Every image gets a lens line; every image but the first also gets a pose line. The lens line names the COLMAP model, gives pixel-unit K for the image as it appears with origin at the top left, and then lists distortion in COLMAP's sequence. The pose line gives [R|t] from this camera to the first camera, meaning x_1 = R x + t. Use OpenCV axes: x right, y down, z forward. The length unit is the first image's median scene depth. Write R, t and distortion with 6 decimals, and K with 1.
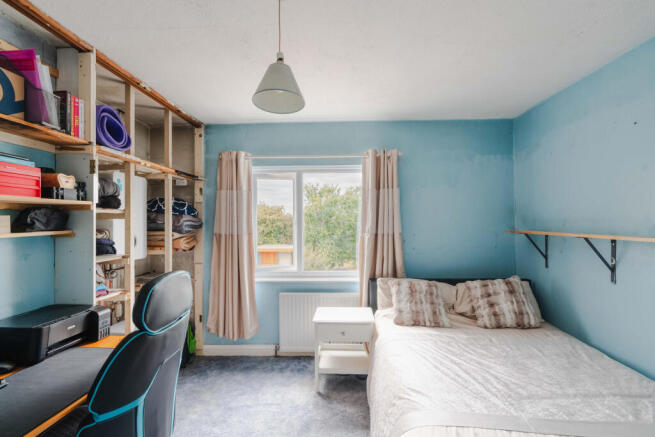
lens RADIAL K [[298.2, 0, 329.6], [0, 298.2, 218.7], [0, 0, 1]] dist [-0.006315, 0.001123]
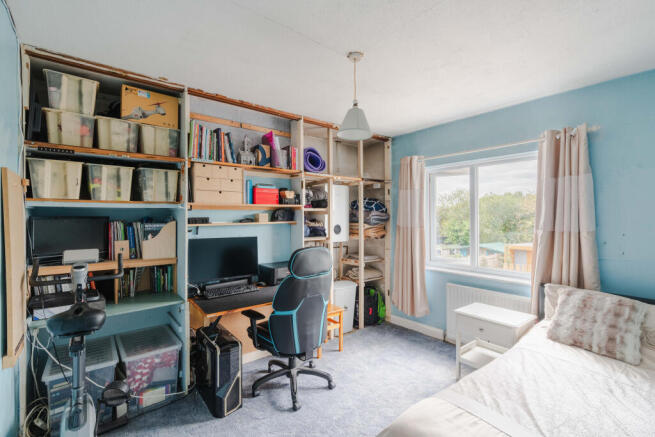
lens RADIAL K [[298.2, 0, 323.2], [0, 298.2, 218.3], [0, 0, 1]] dist [-0.006315, 0.001123]
pose [[0.647131, 0.009107, -0.762325, 0.390369], [0.006912, 0.999817, 0.017812, -0.005470], [0.762348, -0.016796, 0.646950, -0.028298]]
